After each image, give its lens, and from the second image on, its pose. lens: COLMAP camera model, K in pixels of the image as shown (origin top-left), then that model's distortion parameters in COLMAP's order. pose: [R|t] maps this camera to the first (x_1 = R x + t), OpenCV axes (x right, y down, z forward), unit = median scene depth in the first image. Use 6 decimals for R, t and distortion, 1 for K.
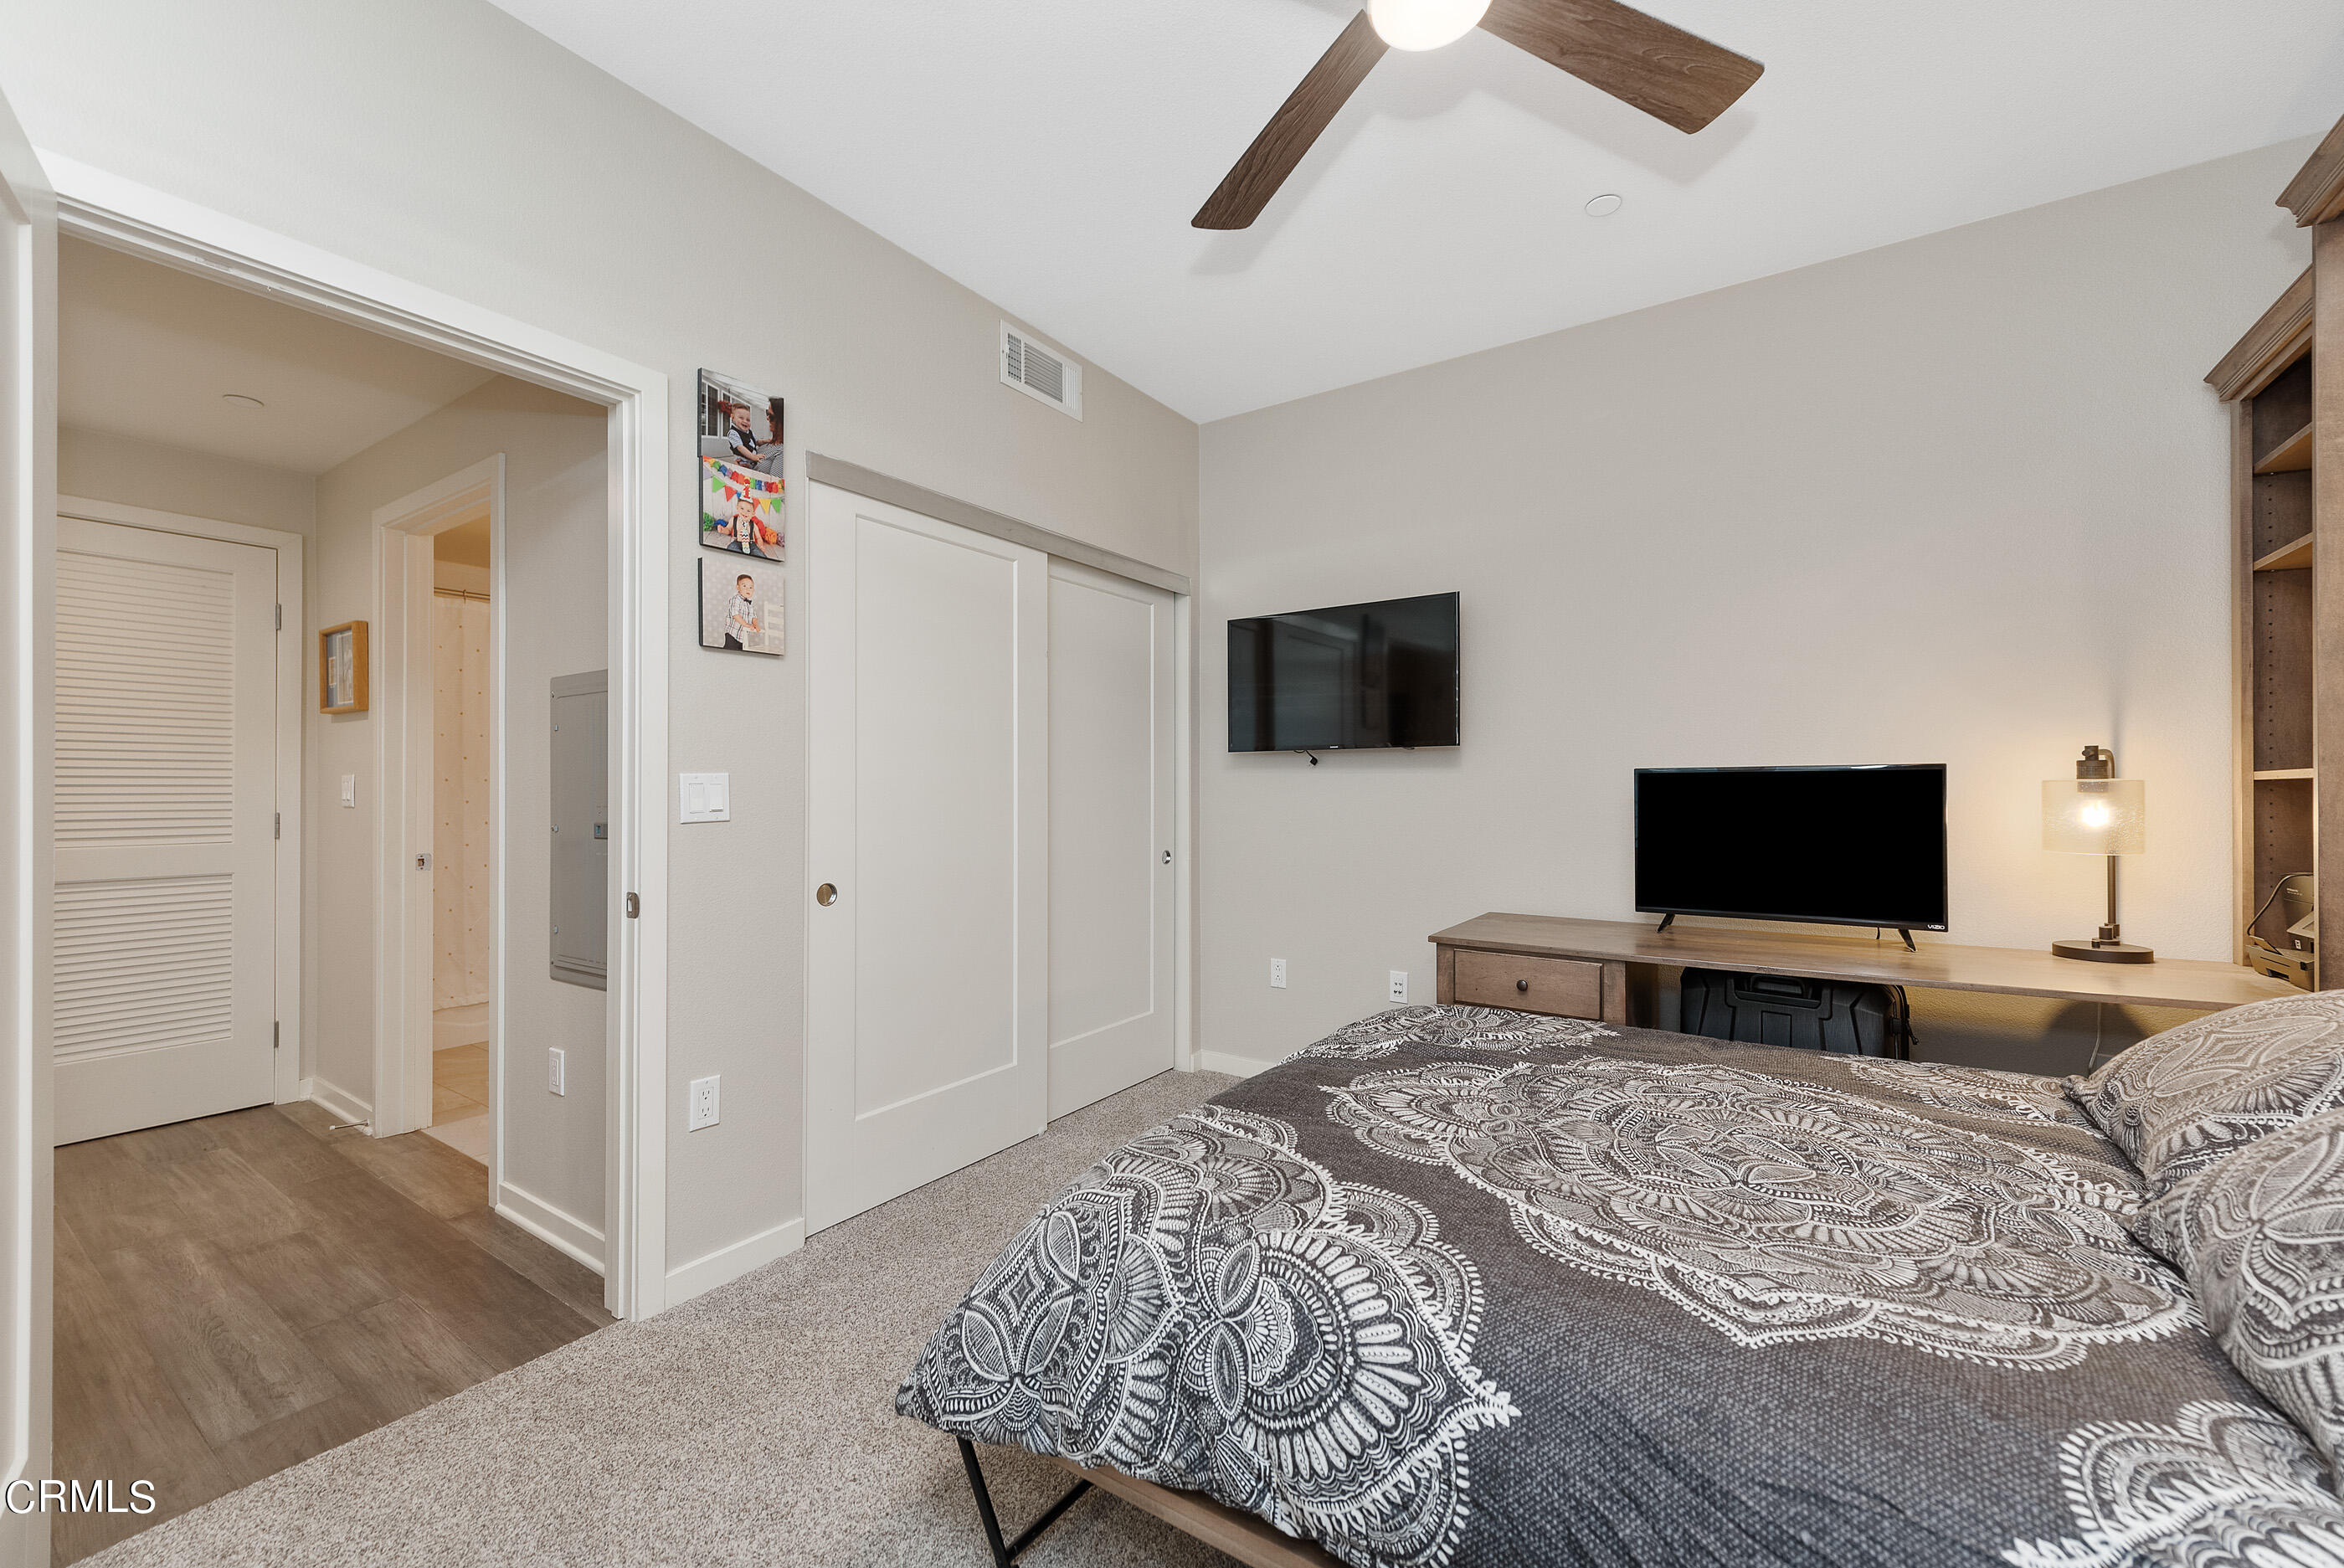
lens RADIAL K [[934.3, 0, 1175.0], [0, 934.3, 790.4], [0, 0, 1]] dist [0.001333, -0.000021]
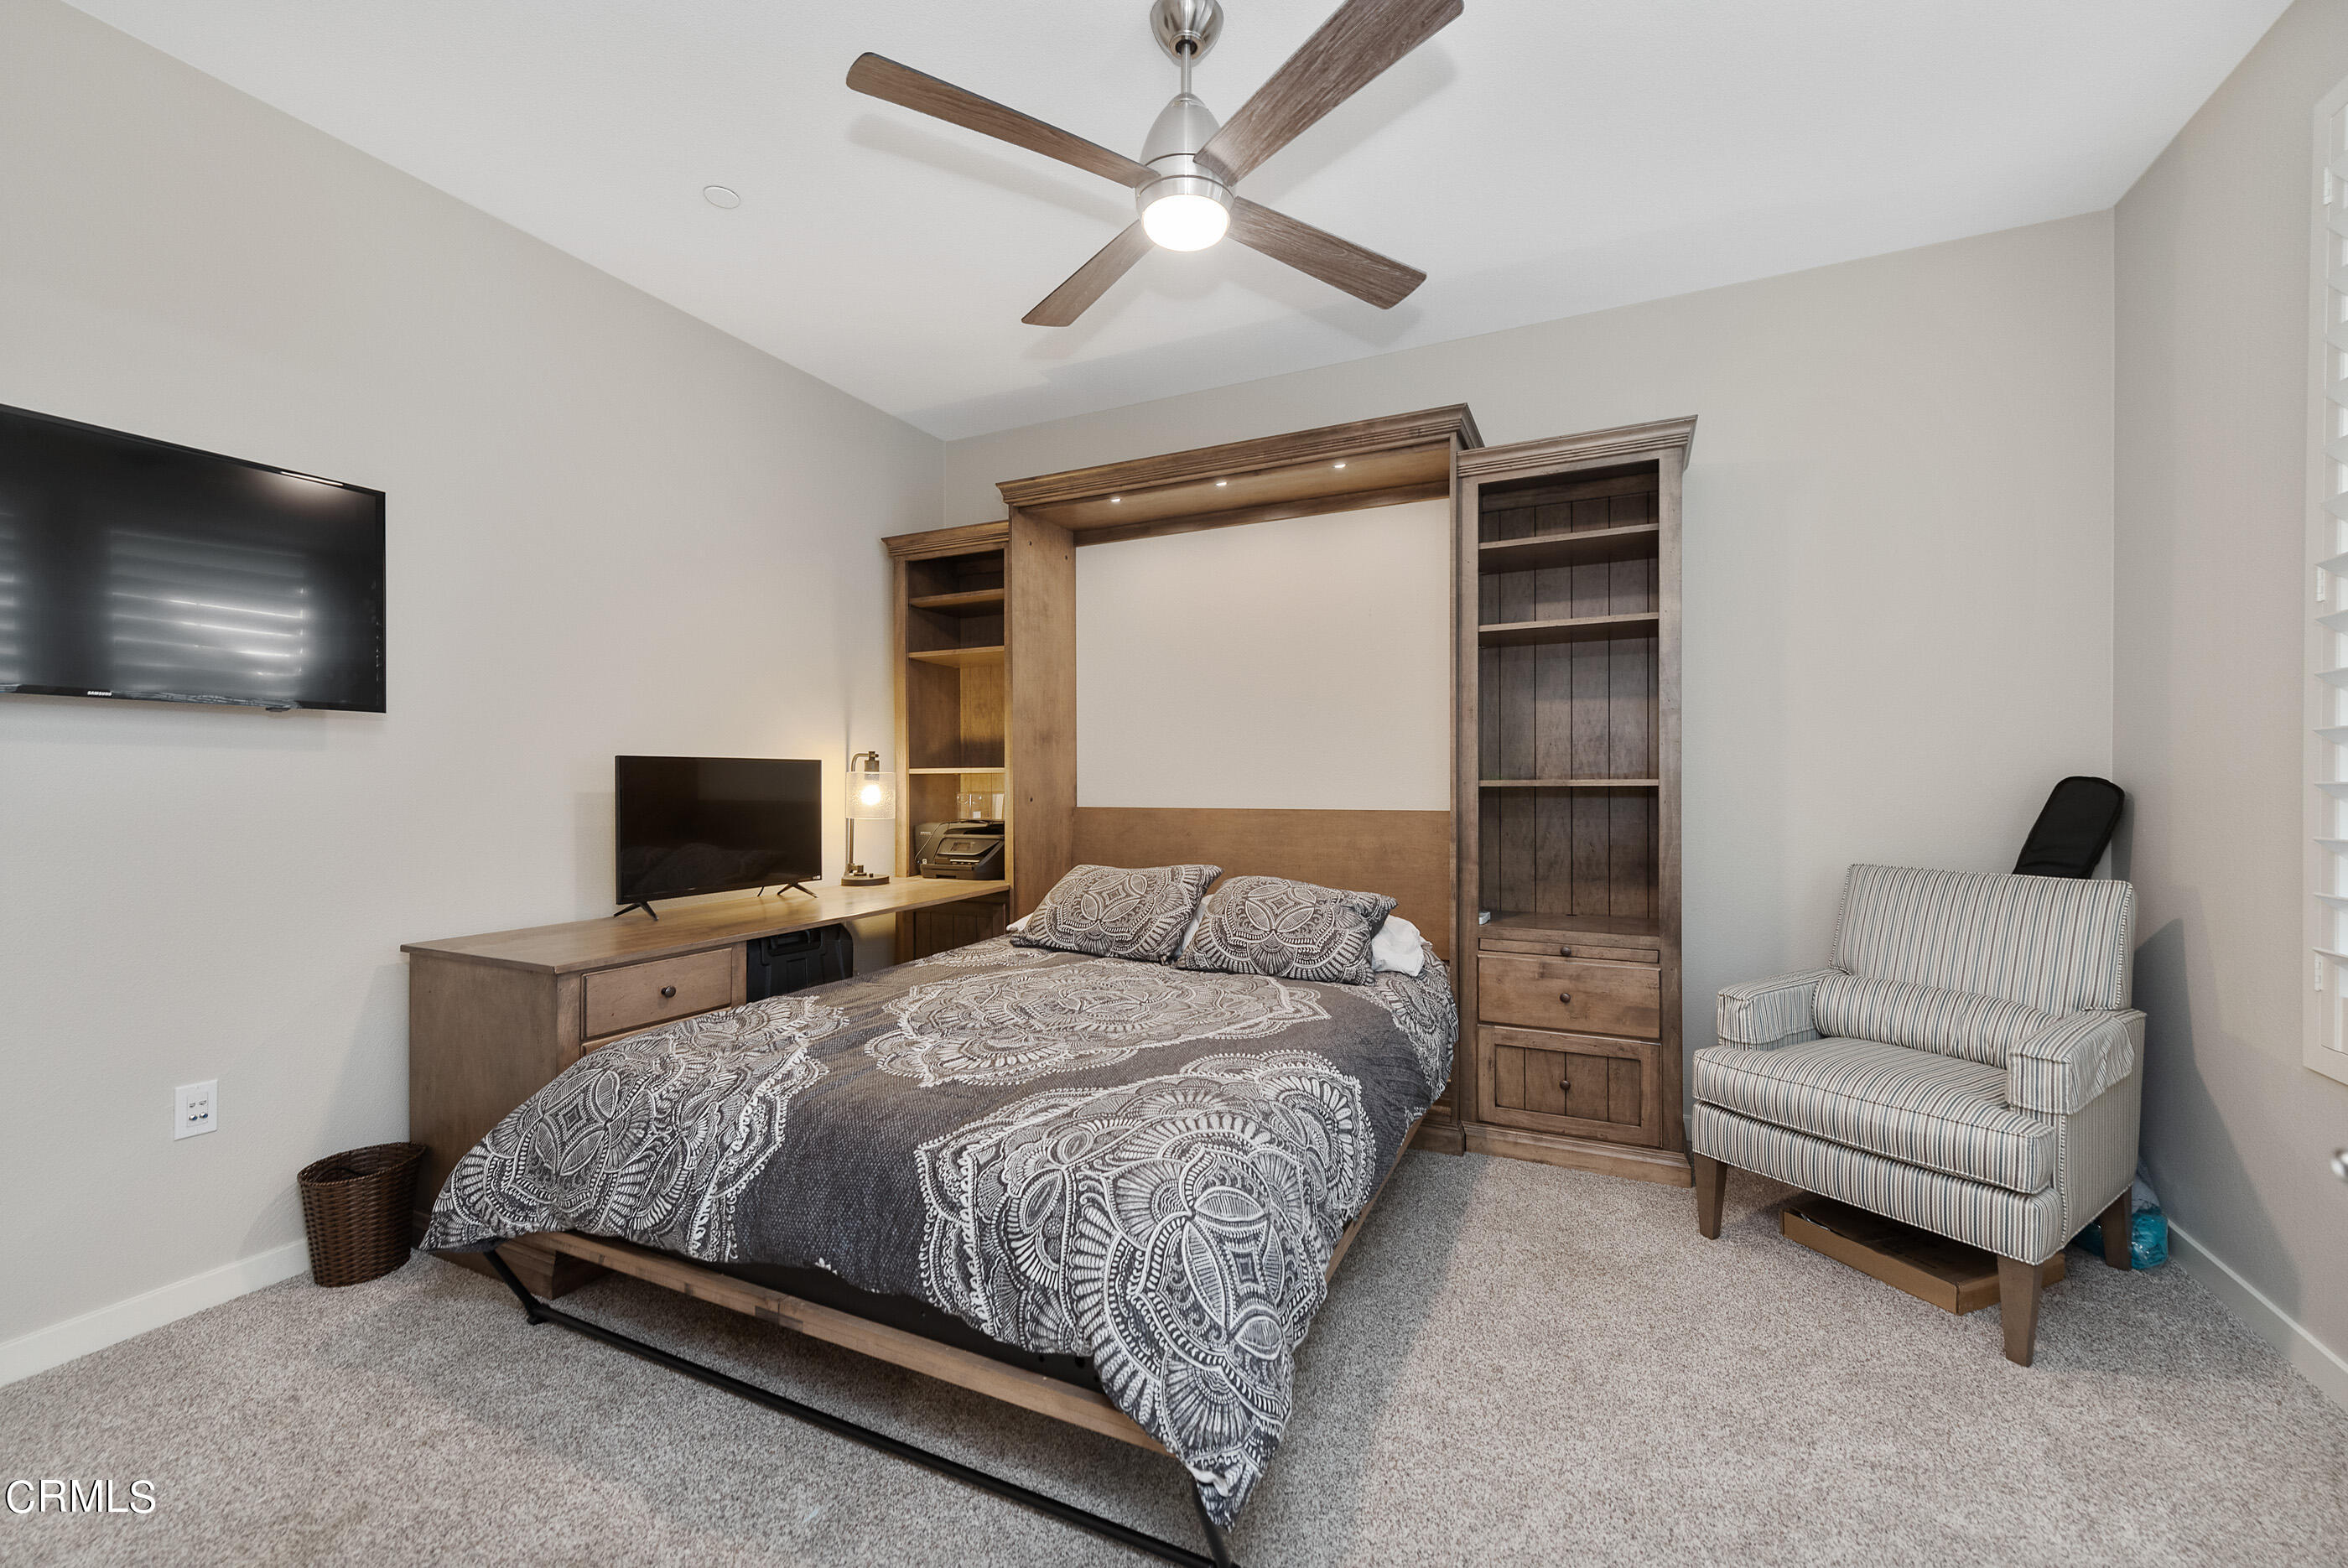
lens RADIAL K [[935.8, 0, 1177.0], [0, 935.8, 790.4], [0, 0, 1]] dist [0.001333, -0.000021]
pose [[-0.155083, -0.010813, 0.987842, -1.061935], [-0.003917, 0.999939, 0.010330, 0.001945], [-0.987894, -0.002267, -0.155116, 1.132207]]
